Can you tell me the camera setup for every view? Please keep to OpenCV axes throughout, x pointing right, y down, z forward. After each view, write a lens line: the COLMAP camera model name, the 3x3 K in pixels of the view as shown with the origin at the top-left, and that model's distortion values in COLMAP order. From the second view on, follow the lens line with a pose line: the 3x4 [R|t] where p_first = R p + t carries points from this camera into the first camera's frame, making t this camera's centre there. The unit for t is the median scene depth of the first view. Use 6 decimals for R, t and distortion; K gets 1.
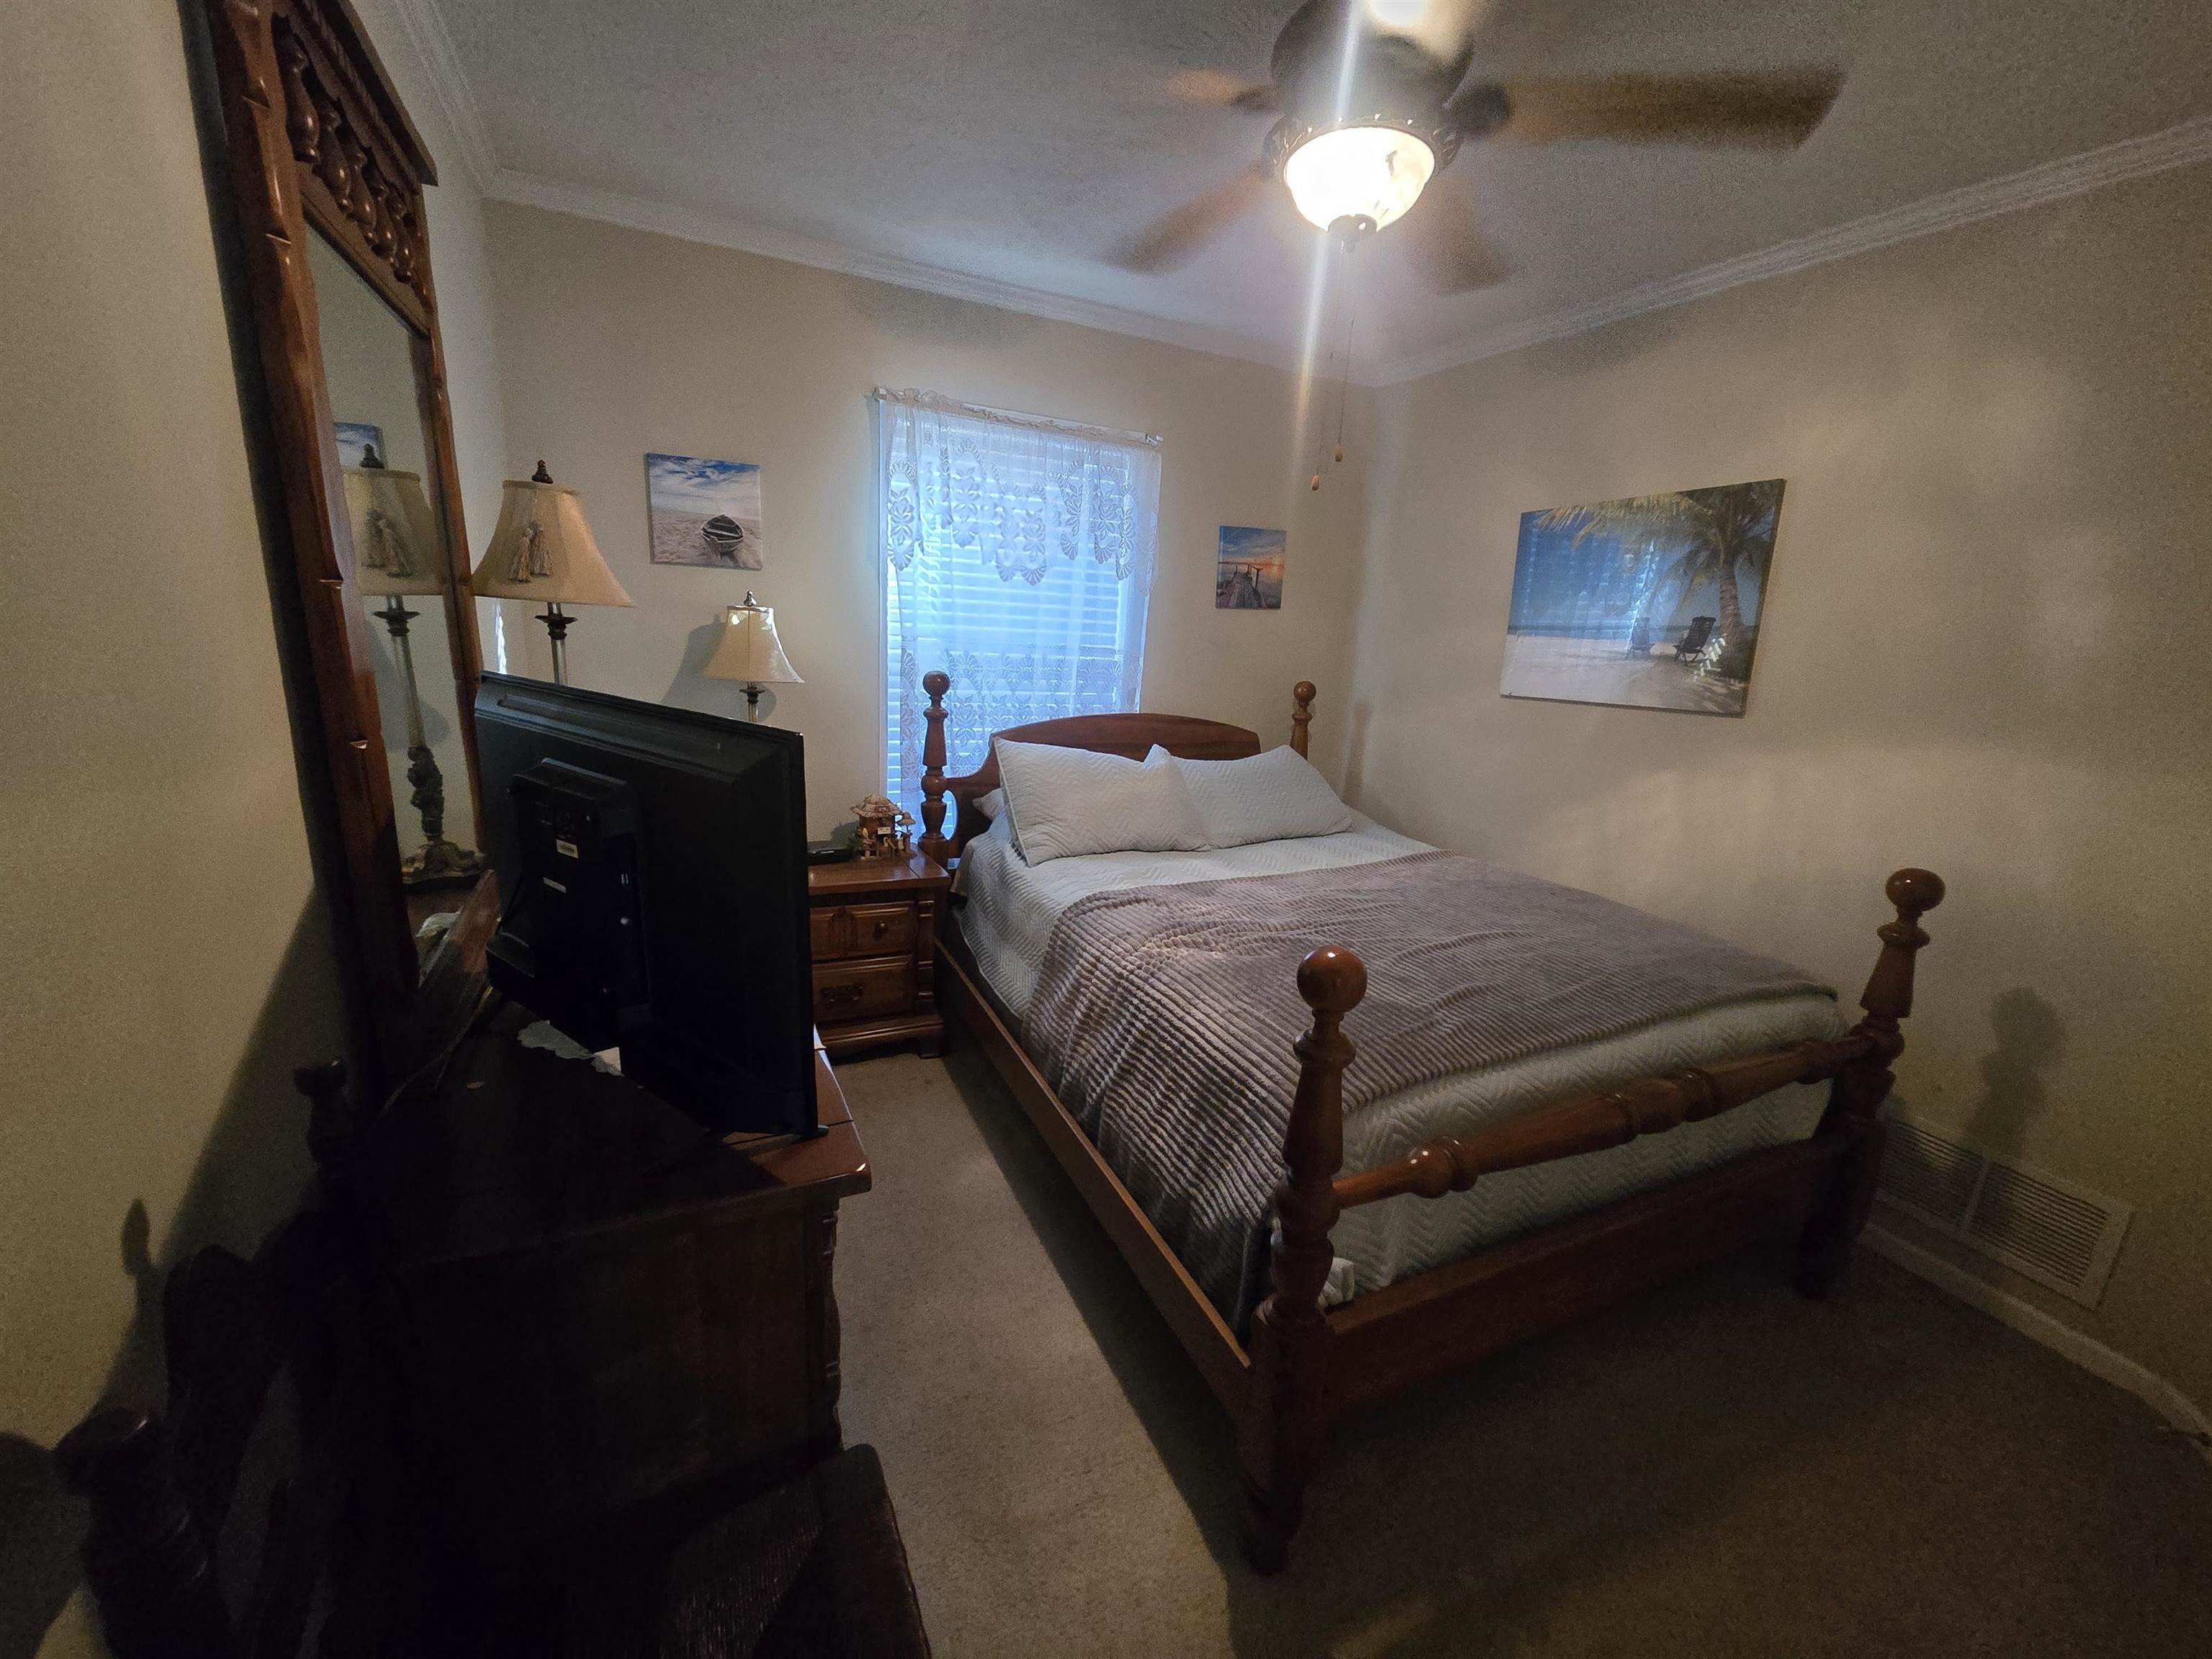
lens RADIAL K [[903.1, 0, 1101.7], [0, 903.1, 827.5], [0, 0, 1]] dist [0.002896, -0.000113]
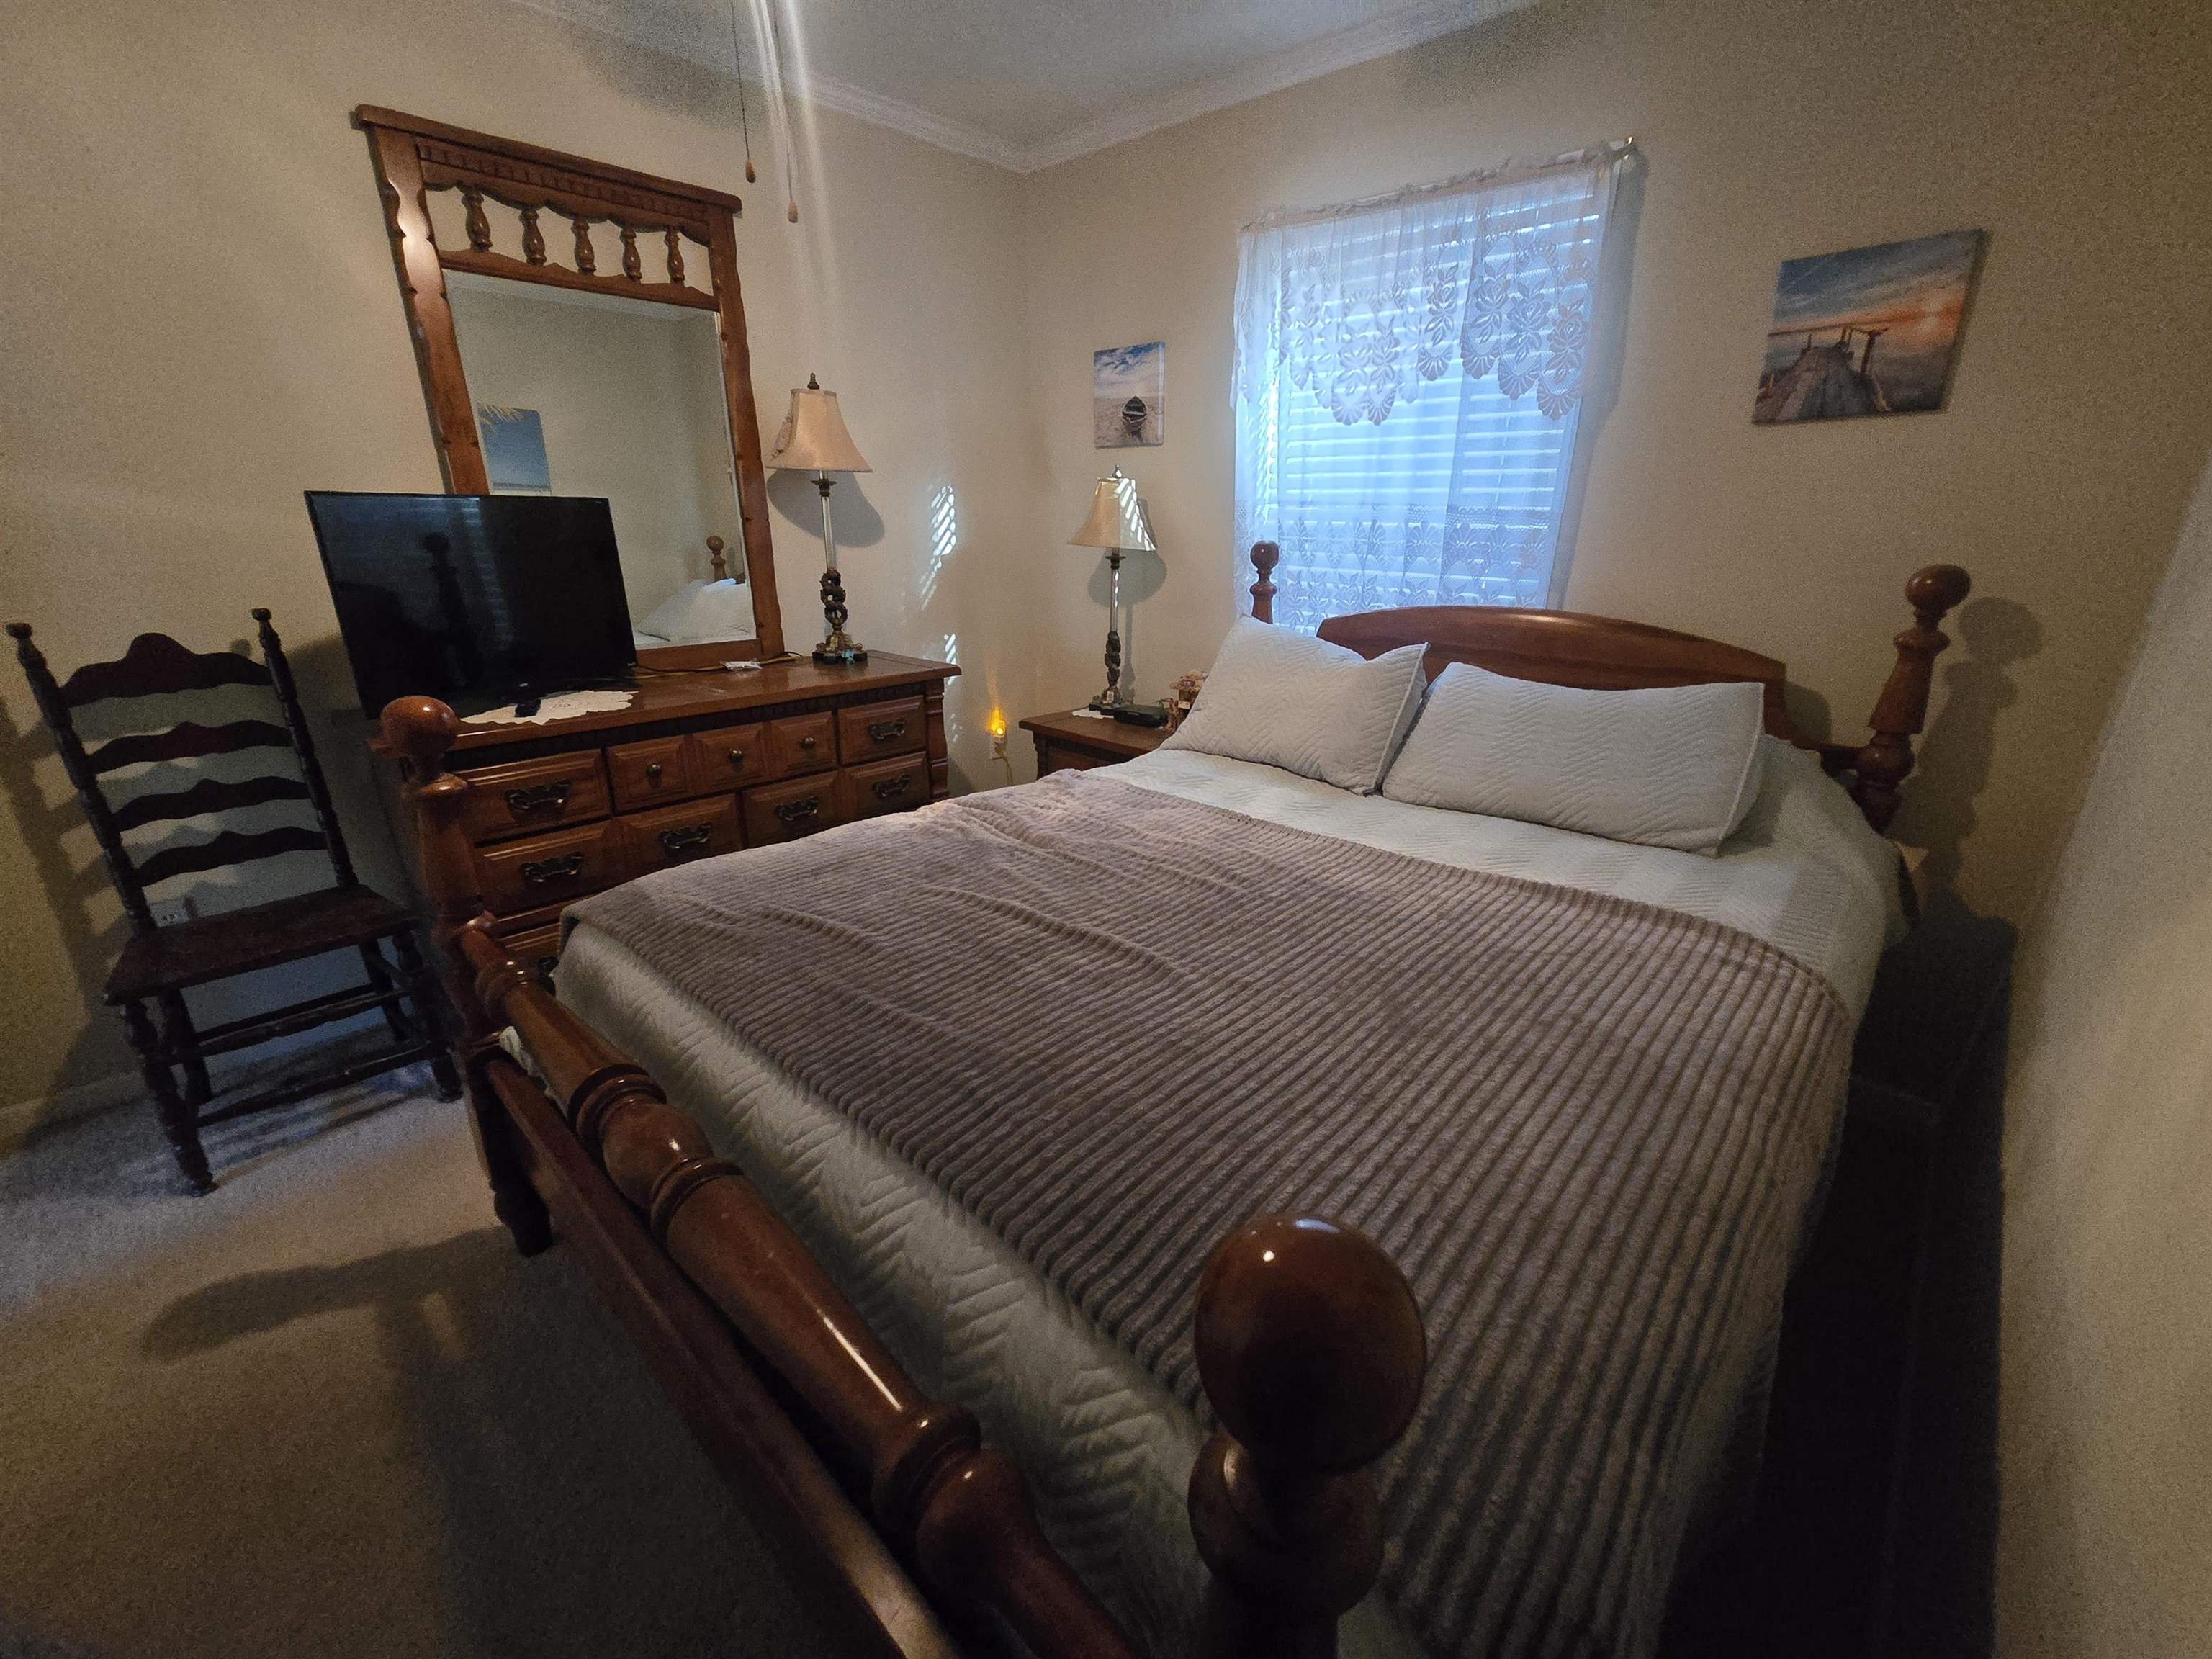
lens RADIAL K [[903.1, 0, 1098.6], [0, 903.1, 842.0], [0, 0, 1]] dist [0.002896, -0.000113]
pose [[0.350745, 0.269732, -0.896784, 0.610515], [-0.210302, 0.955849, 0.205245, -0.034546], [0.912552, 0.116607, 0.391985, 0.503277]]
